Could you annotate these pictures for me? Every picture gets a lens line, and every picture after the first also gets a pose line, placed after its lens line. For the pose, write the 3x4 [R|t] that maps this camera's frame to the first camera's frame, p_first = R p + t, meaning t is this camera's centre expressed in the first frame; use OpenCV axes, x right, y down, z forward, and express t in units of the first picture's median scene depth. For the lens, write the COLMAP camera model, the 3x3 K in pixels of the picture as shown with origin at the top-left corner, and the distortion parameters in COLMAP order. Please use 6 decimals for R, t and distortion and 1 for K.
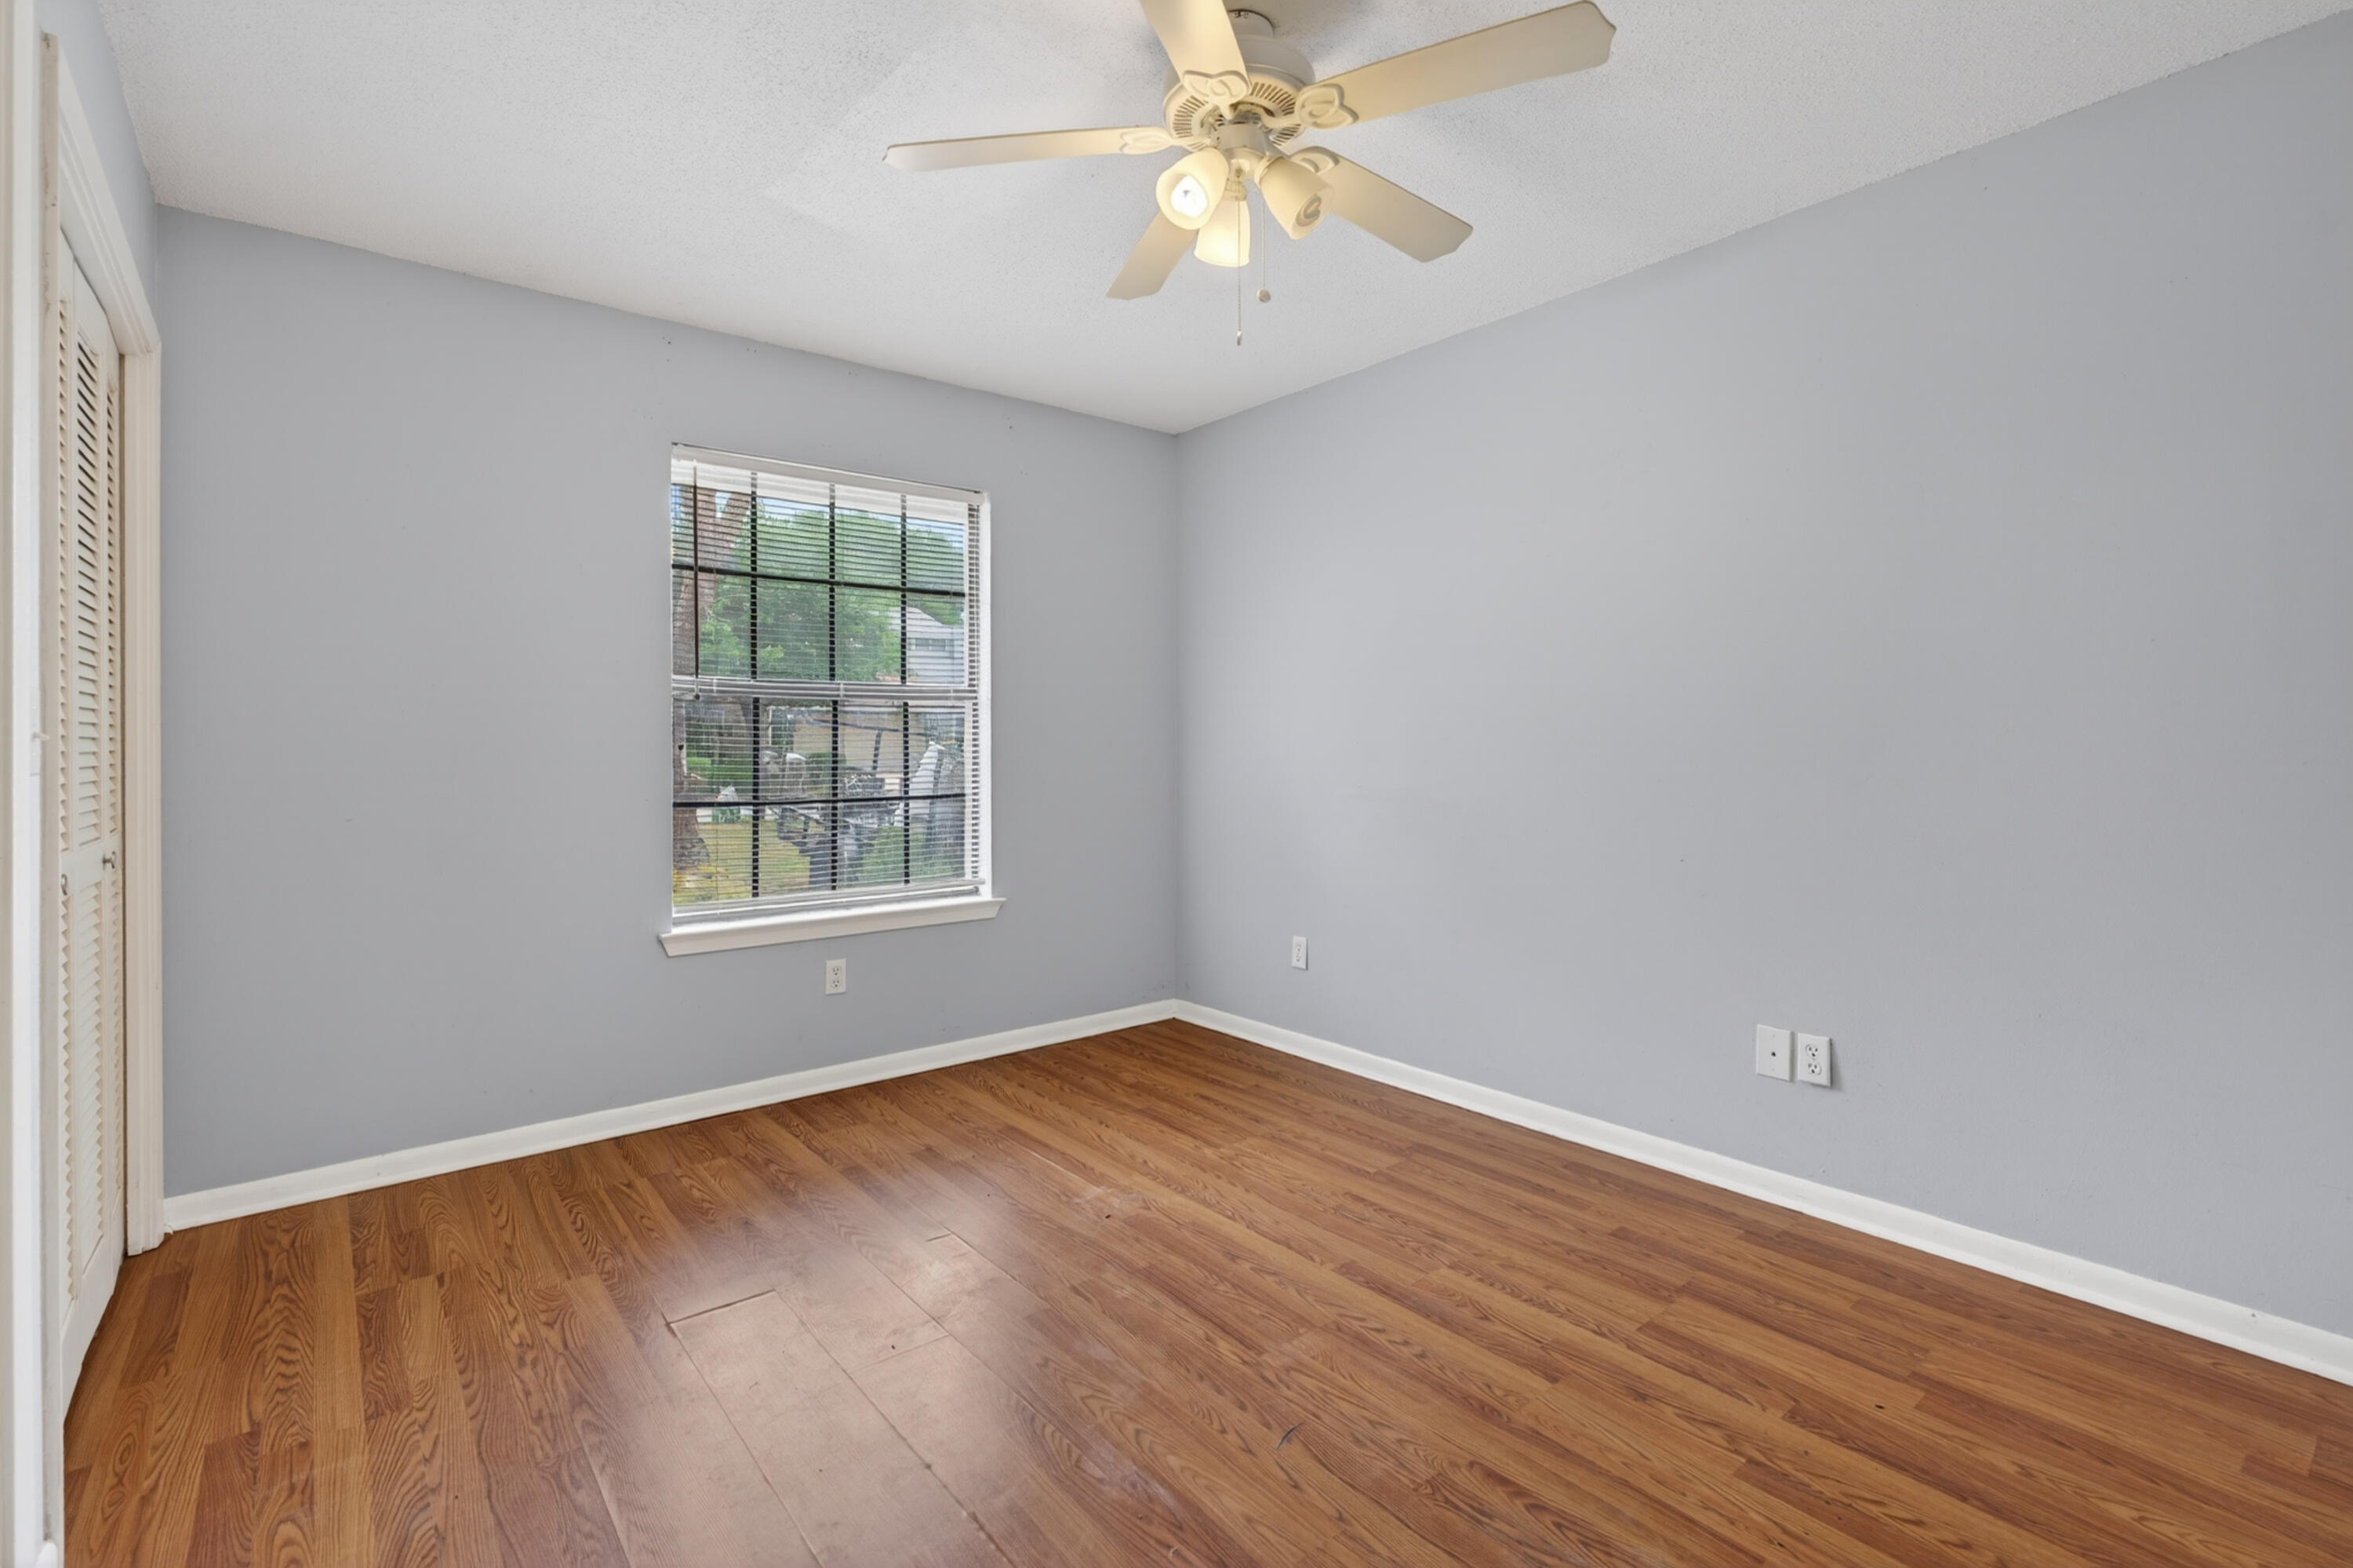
lens RADIAL K [[1056.4, 0, 1180.6], [0, 1056.4, 776.5], [0, 0, 1]] dist [-0.001225, 0.000082]
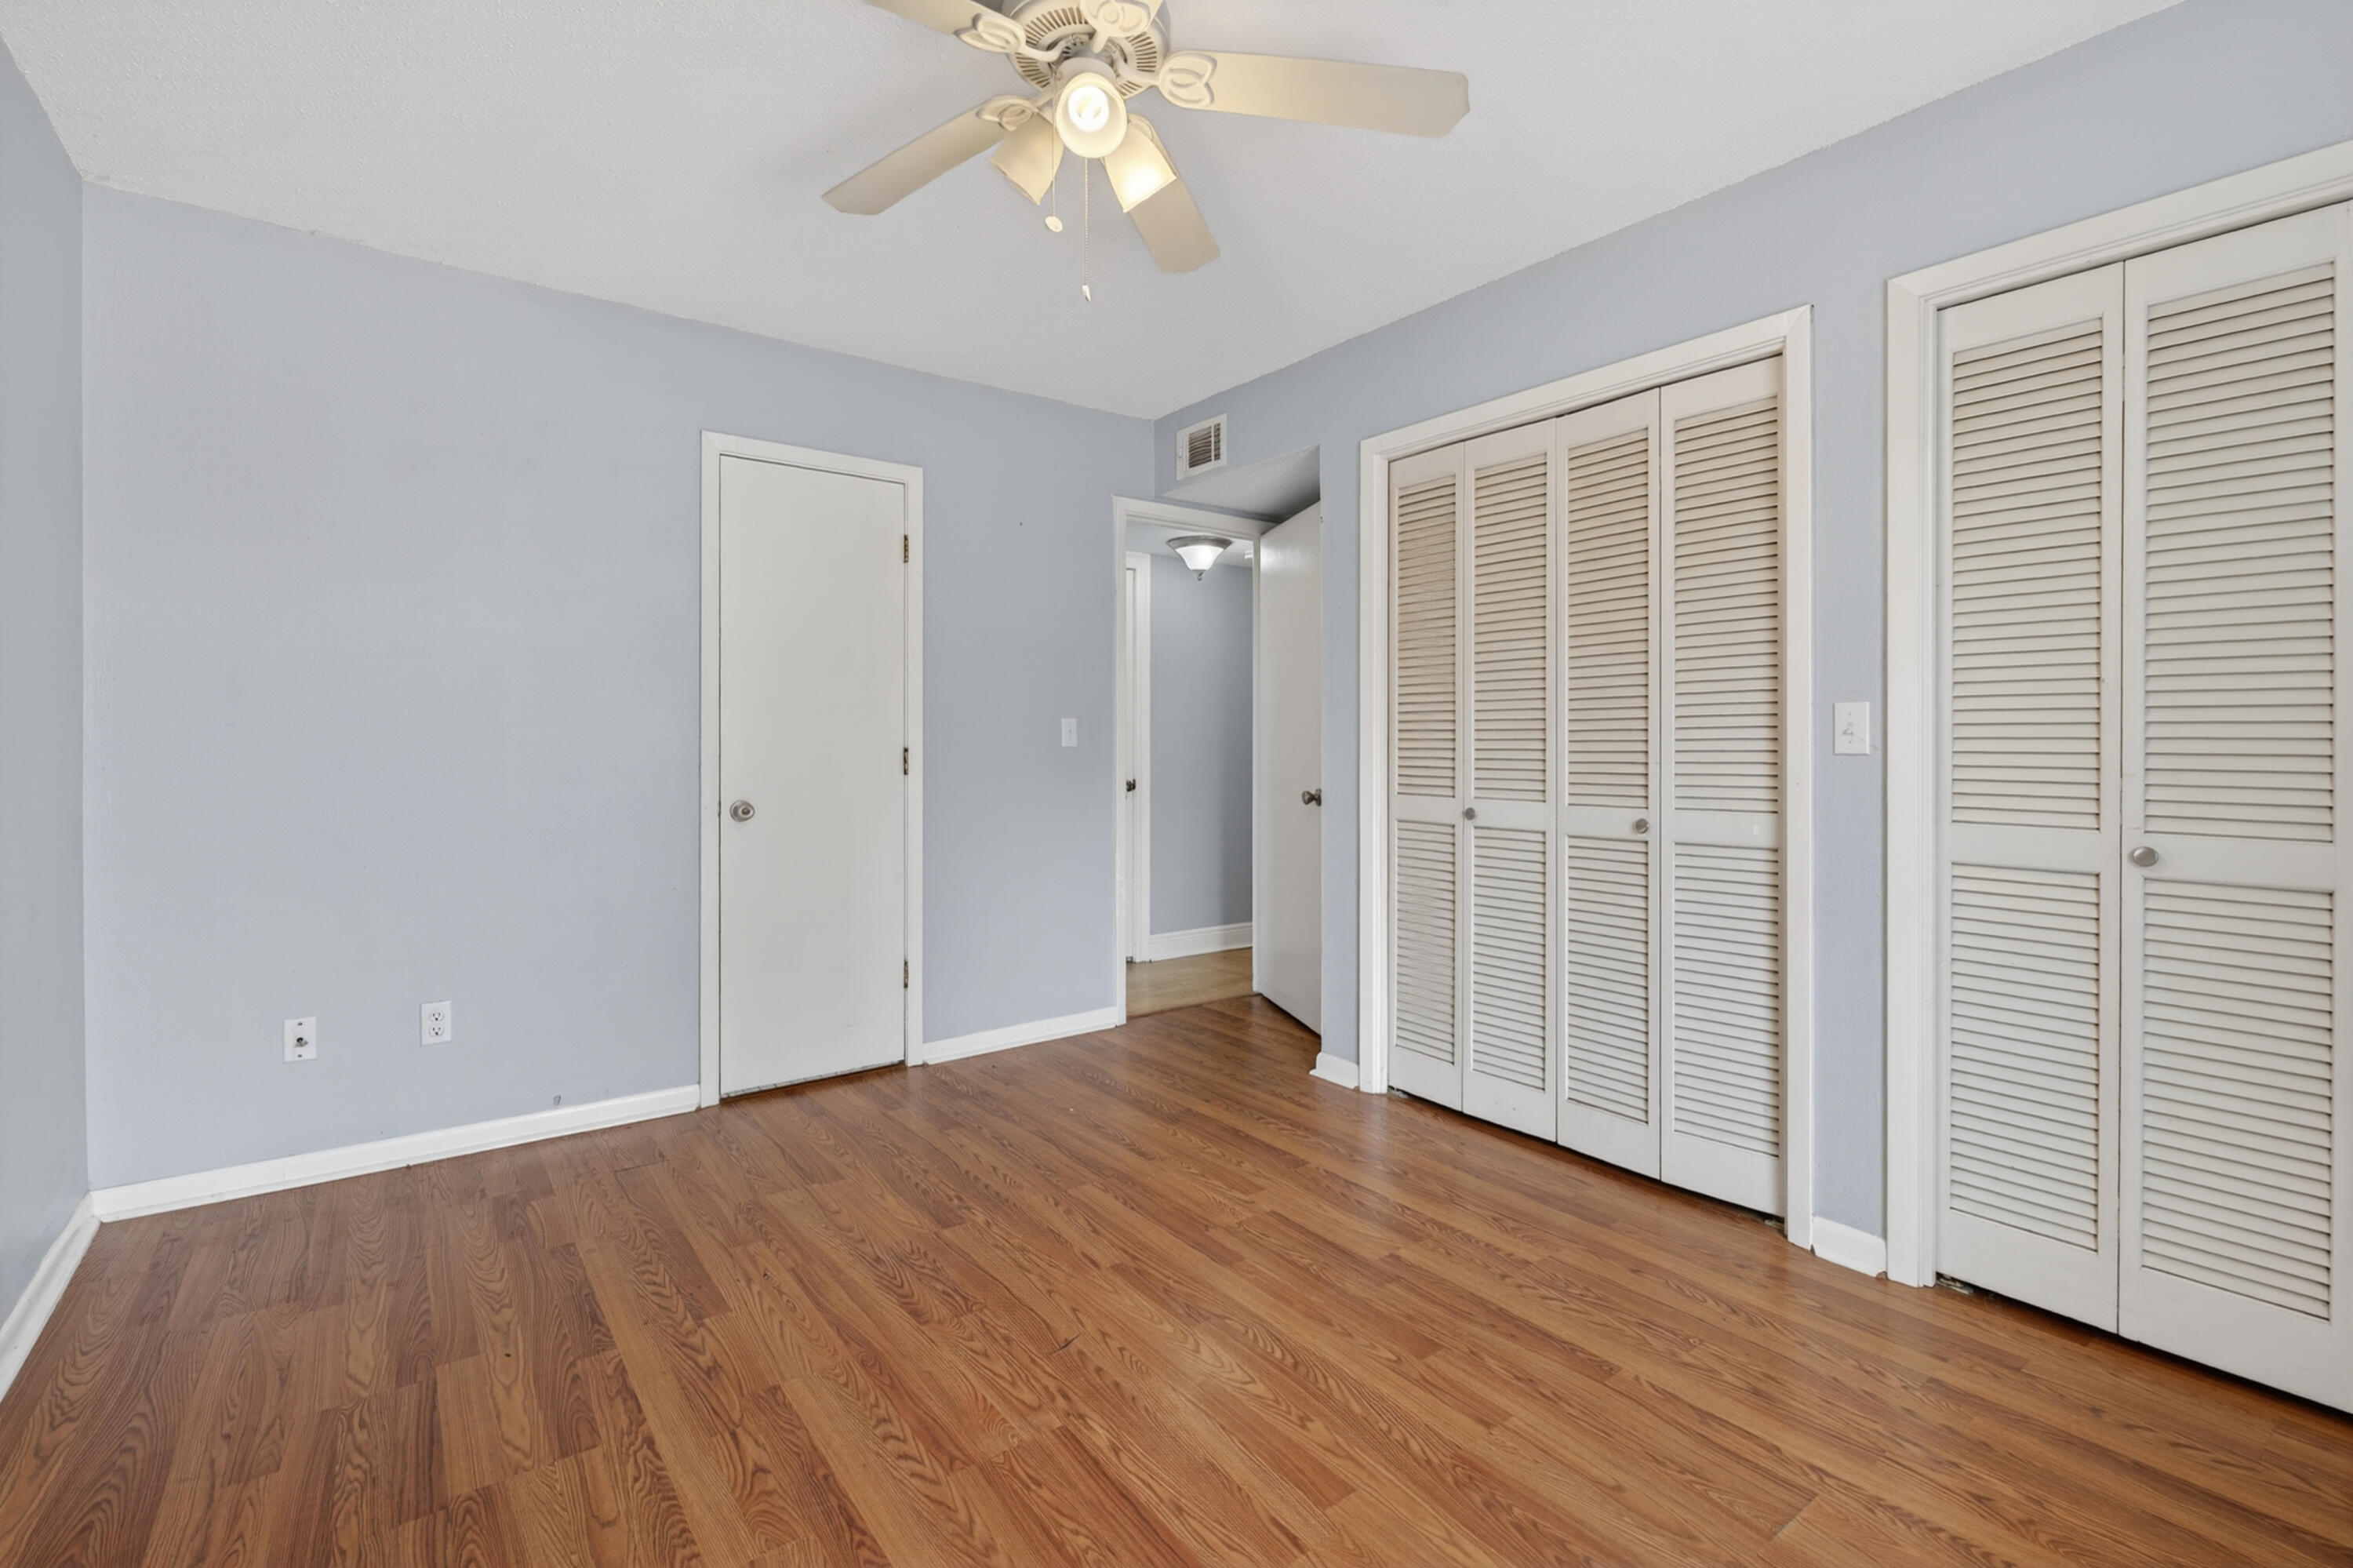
lens RADIAL K [[1056.4, 0, 1180.6], [0, 1056.4, 776.5], [0, 0, 1]] dist [-0.001225, 0.000082]
pose [[-0.999392, 0.001672, 0.034825, -0.056854], [0.003649, 0.998379, 0.056791, -0.047096], [-0.034673, 0.056884, -0.997779, 1.897578]]
